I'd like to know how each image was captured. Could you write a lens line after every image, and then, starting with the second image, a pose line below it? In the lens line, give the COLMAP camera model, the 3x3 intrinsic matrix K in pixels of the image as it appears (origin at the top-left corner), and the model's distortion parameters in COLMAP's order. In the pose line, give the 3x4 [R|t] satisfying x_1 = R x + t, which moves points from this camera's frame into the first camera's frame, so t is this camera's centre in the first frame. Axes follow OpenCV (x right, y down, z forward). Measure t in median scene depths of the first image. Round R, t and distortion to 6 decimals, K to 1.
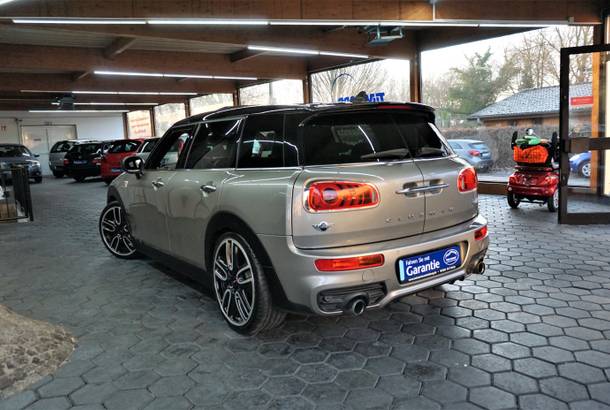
lens RADIAL K [[473.6, 0, 305.0], [0, 473.6, 205.0], [0, 0, 1]] dist [-0.038030, 0.004443]
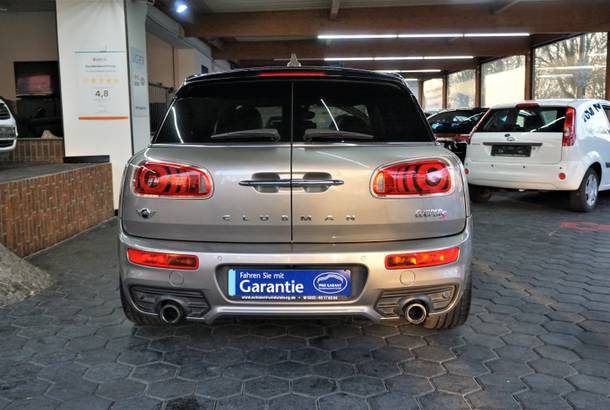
lens RADIAL K [[598.2, 0, 305.0], [0, 598.2, 205.0], [0, 0, 1]] dist [-0.004030, 0.001459]
pose [[0.800392, 0.111193, -0.589074, 0.842715], [-0.105091, 0.993456, 0.044734, -0.045795], [0.590193, 0.026101, 0.806840, 0.254498]]
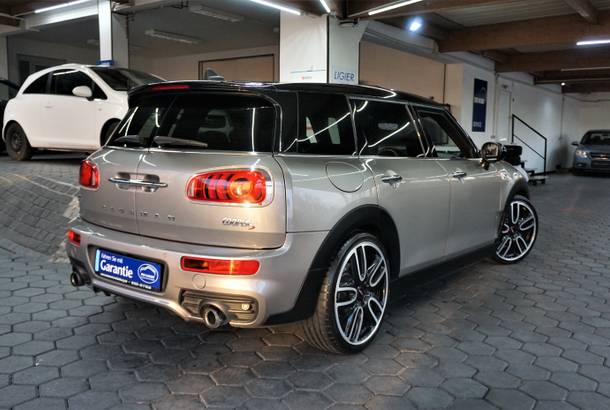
lens RADIAL K [[567.1, 0, 305.0], [0, 567.1, 205.0], [0, 0, 1]] dist [-0.007784, -0.006770]
pose [[0.294913, 0.159105, -0.942185, 1.342869], [-0.158843, 0.980483, 0.115853, -0.165905], [0.942229, 0.115492, 0.314430, 0.984514]]
